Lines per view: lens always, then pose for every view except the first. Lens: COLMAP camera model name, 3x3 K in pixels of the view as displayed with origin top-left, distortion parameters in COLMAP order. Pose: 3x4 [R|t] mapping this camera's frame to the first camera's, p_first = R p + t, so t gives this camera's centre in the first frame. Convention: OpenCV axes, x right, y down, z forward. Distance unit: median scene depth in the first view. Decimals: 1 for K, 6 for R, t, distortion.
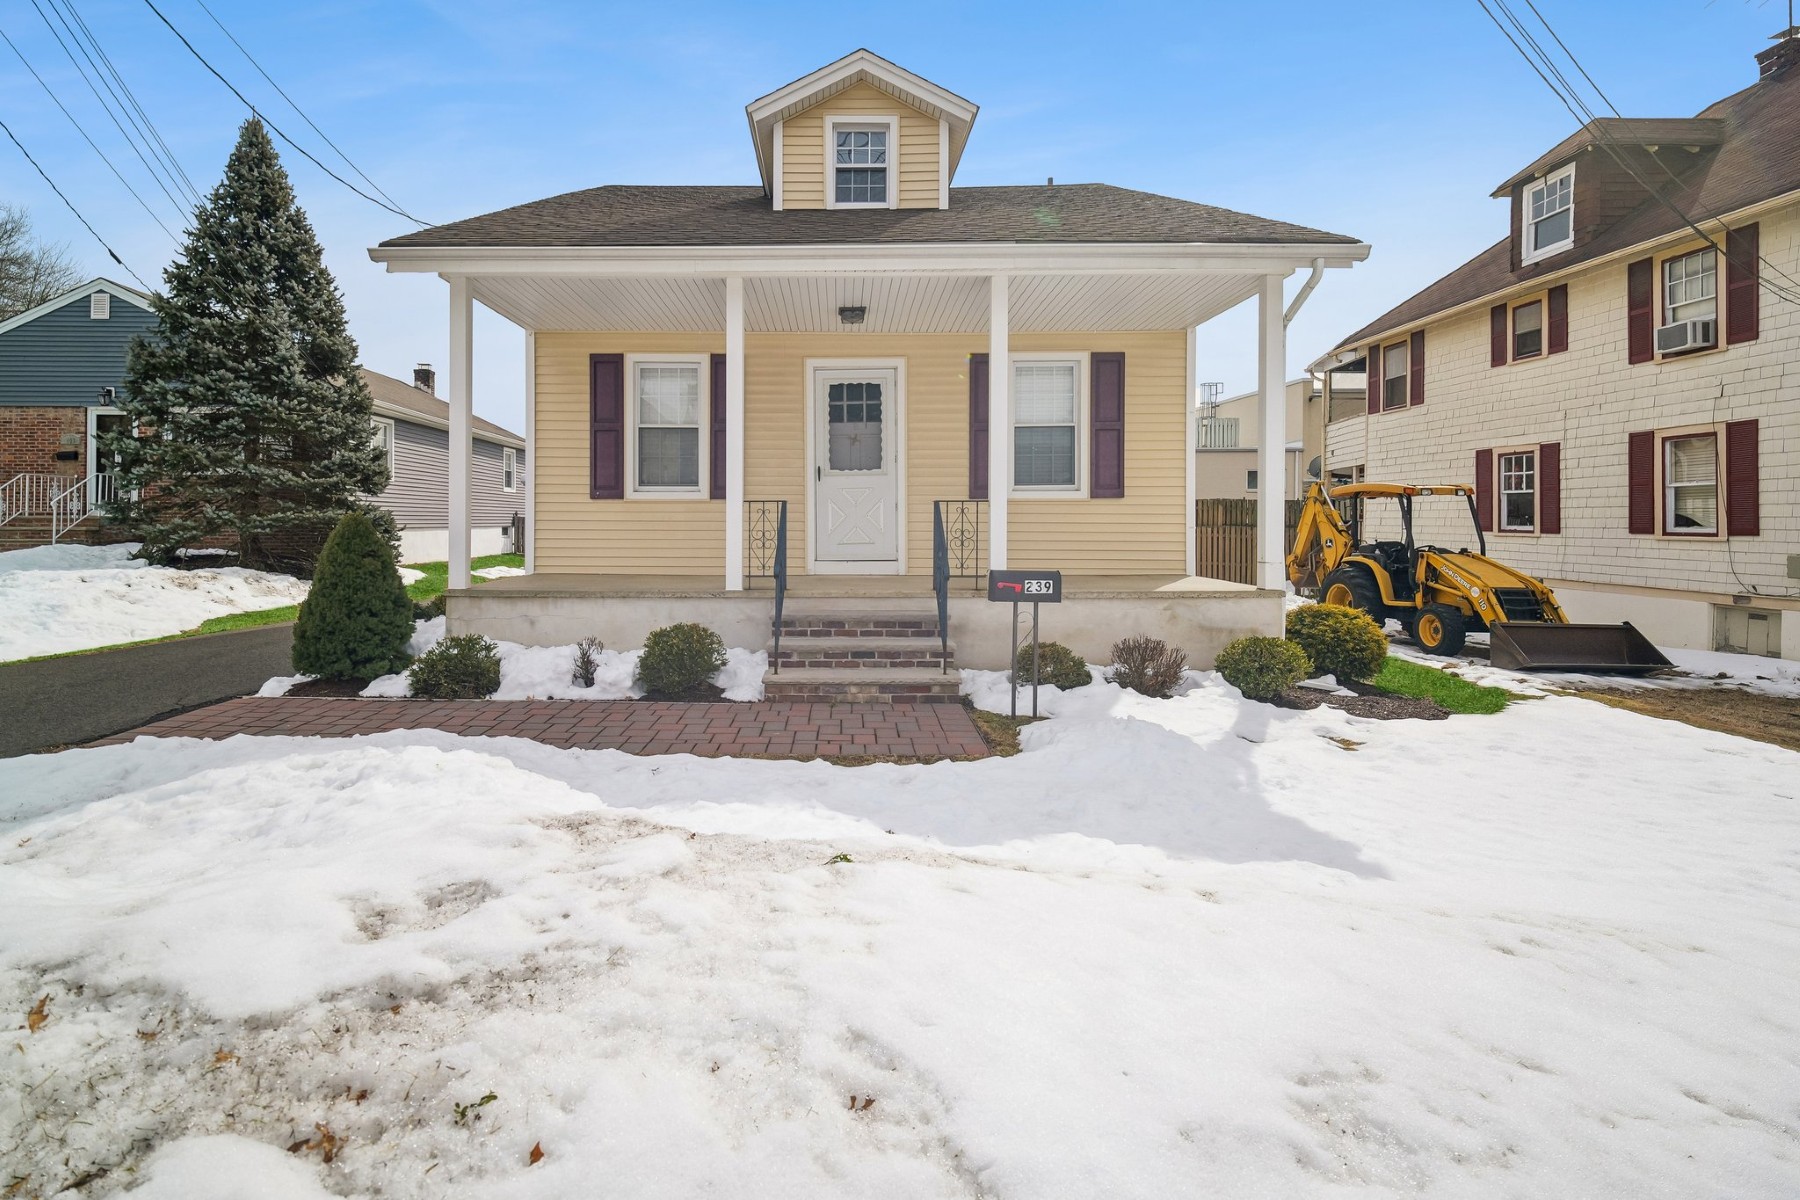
lens RADIAL K [[801.2, 0, 899.3], [0, 801.2, 531.8], [0, 0, 1]] dist [0.025041, -0.012119]
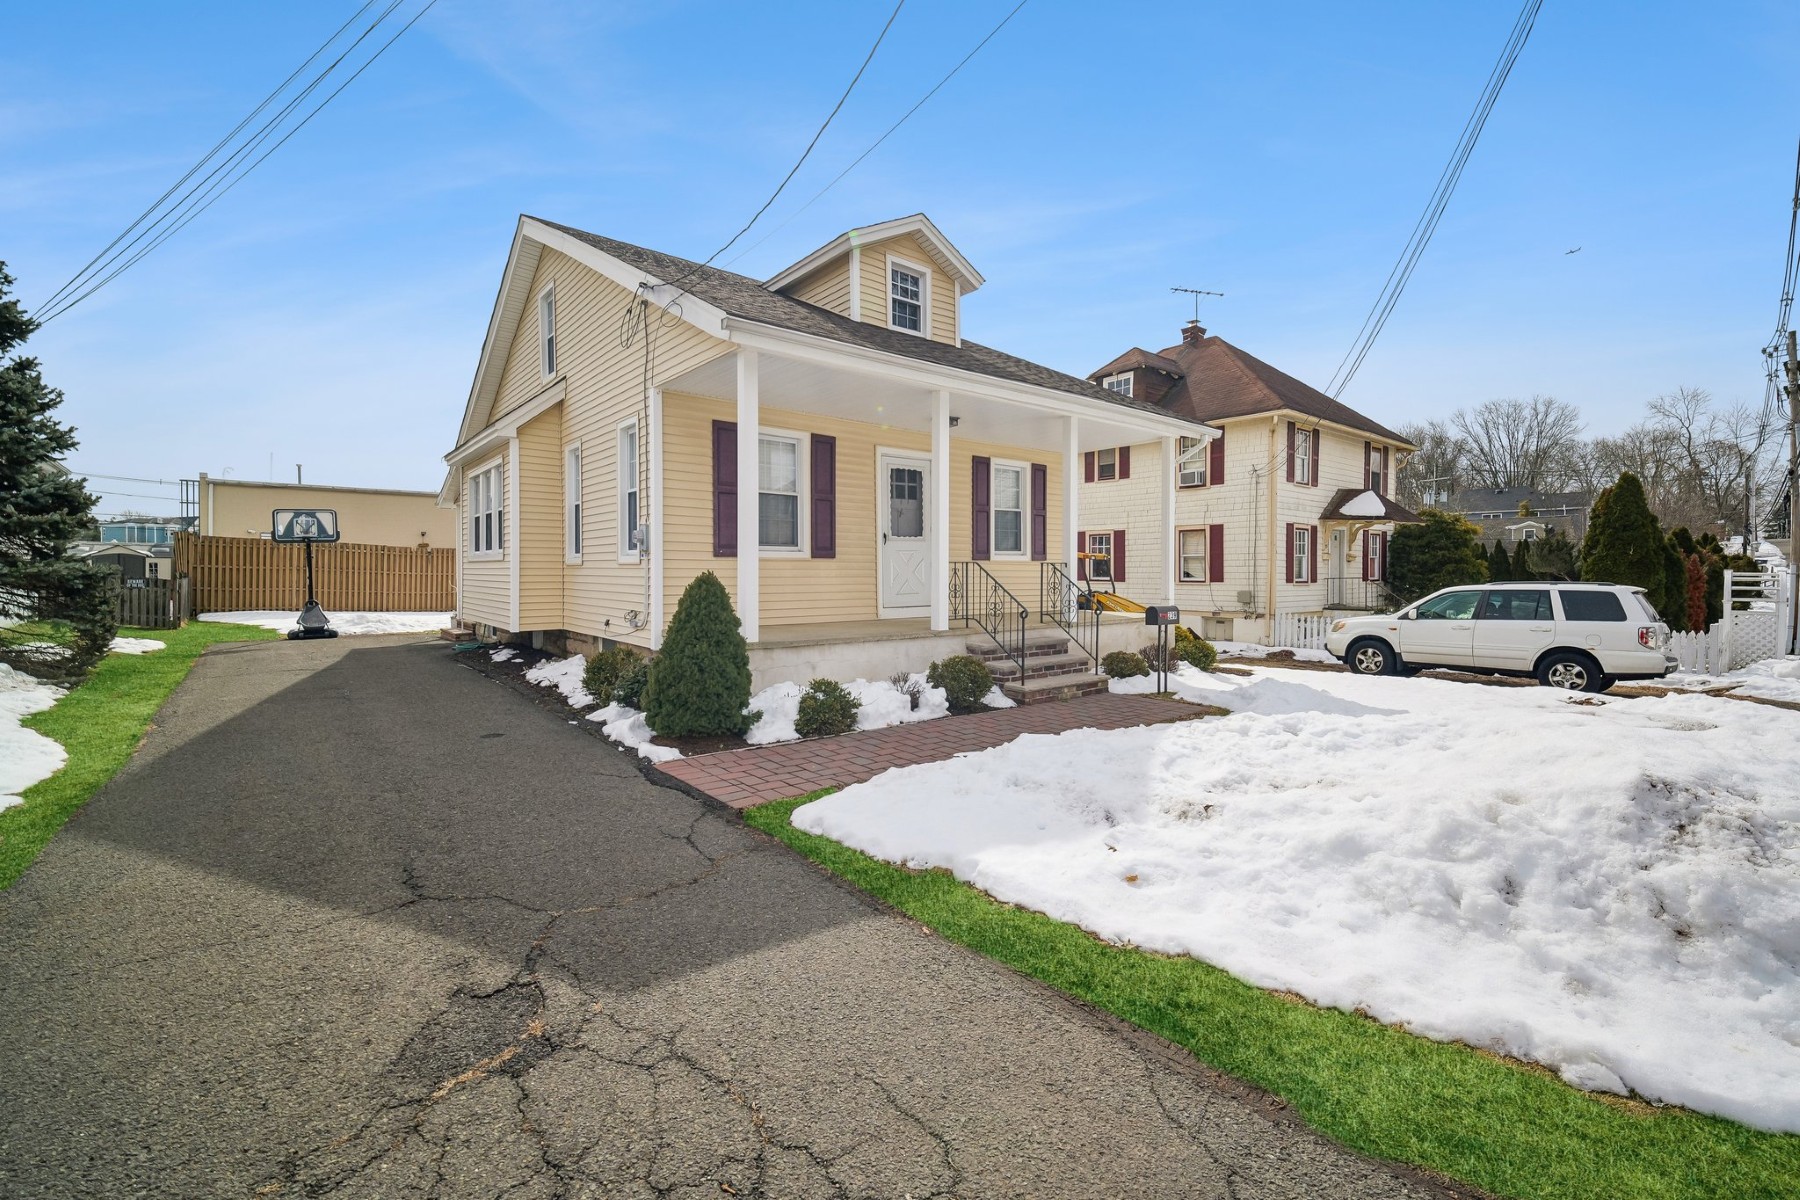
lens RADIAL K [[761.5, 0, 895.2], [0, 761.5, 584.1], [0, 0, 1]] dist [0.025870, -0.014721]
pose [[0.764296, -0.010791, 0.644775, -0.850086], [0.007840, 0.999942, 0.007442, -0.010661], [-0.644818, -0.000633, 0.764336, 0.078288]]
